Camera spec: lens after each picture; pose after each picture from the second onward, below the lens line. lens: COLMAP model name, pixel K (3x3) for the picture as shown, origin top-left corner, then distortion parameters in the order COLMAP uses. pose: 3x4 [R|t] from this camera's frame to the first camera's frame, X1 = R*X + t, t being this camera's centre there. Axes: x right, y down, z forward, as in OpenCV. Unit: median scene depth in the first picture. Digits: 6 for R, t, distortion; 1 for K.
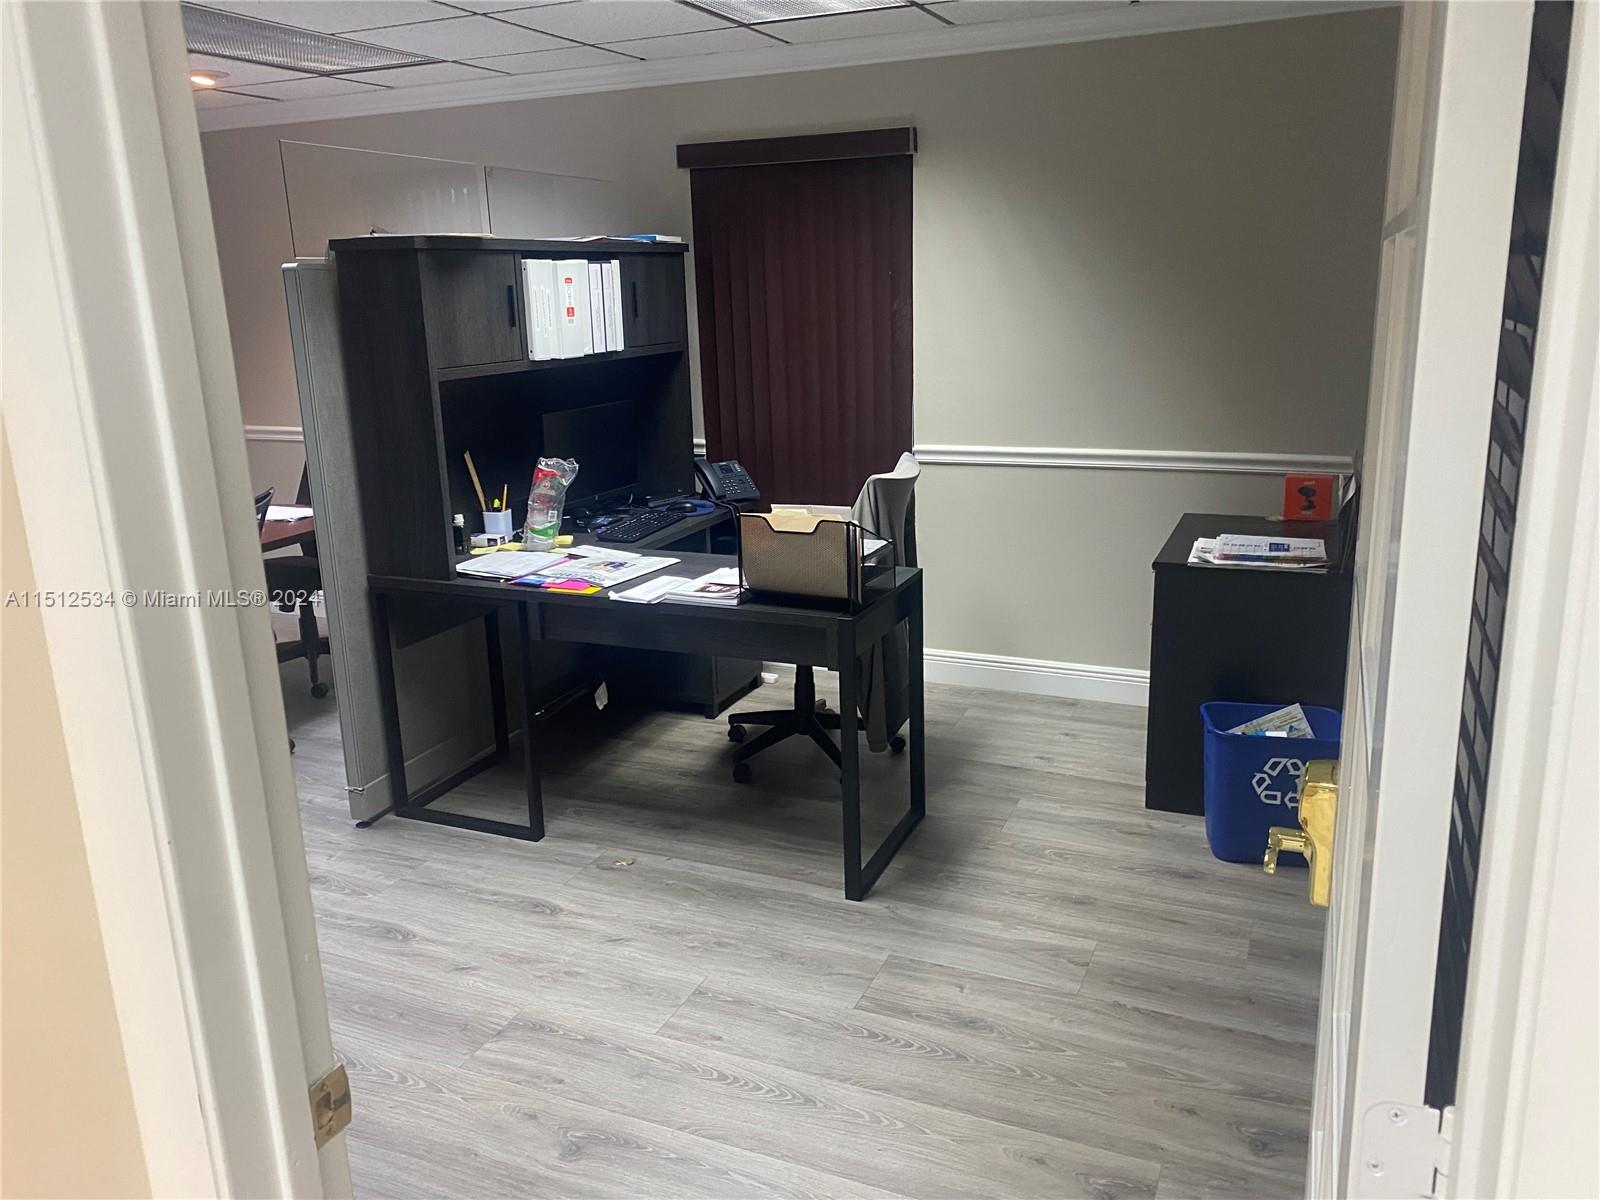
lens RADIAL K [[1203.0, 0, 797.0], [0, 1203.0, 592.0], [0, 0, 1]] dist [0.023116, -0.037050]
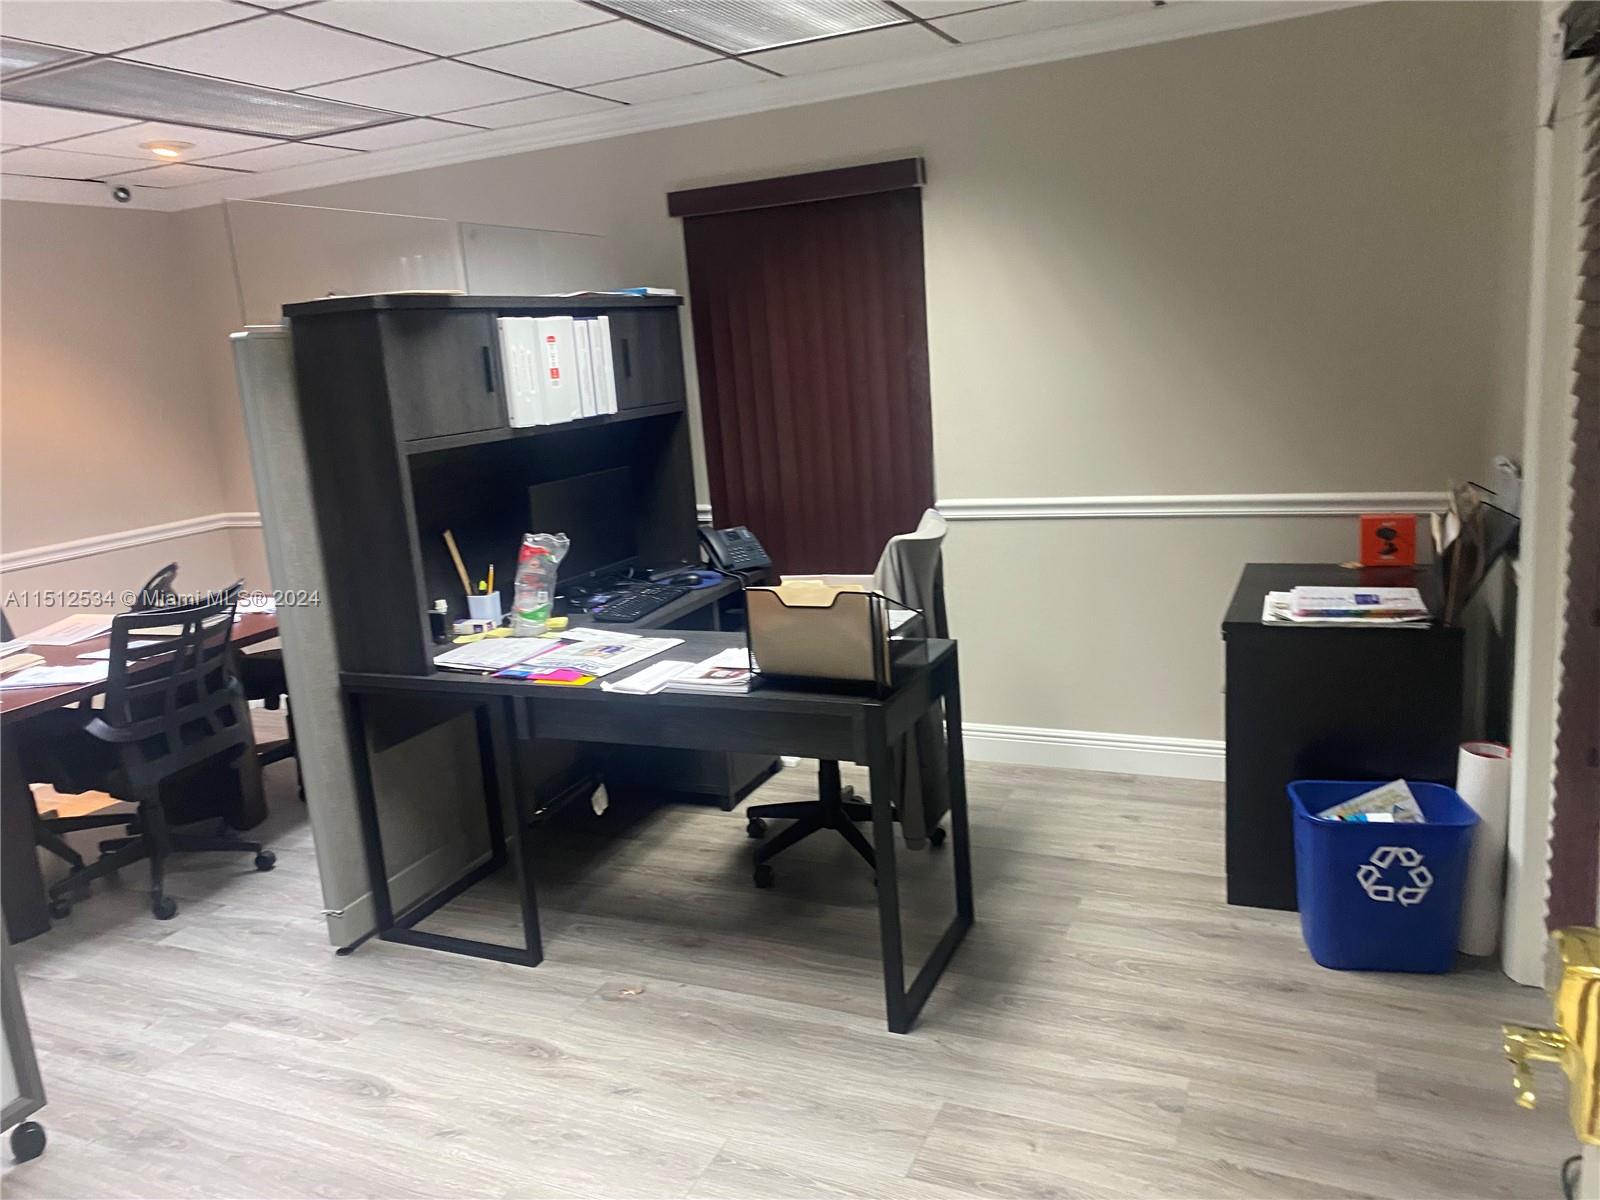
lens RADIAL K [[1203.0, 0, 802.3], [0, 1203.0, 597.0], [0, 0, 1]] dist [0.023116, -0.037050]
pose [[0.998945, -0.044594, -0.010964, 0.002091], [0.044053, 0.997995, -0.045451, -0.015156], [0.012969, 0.044920, 0.998906, 0.111237]]
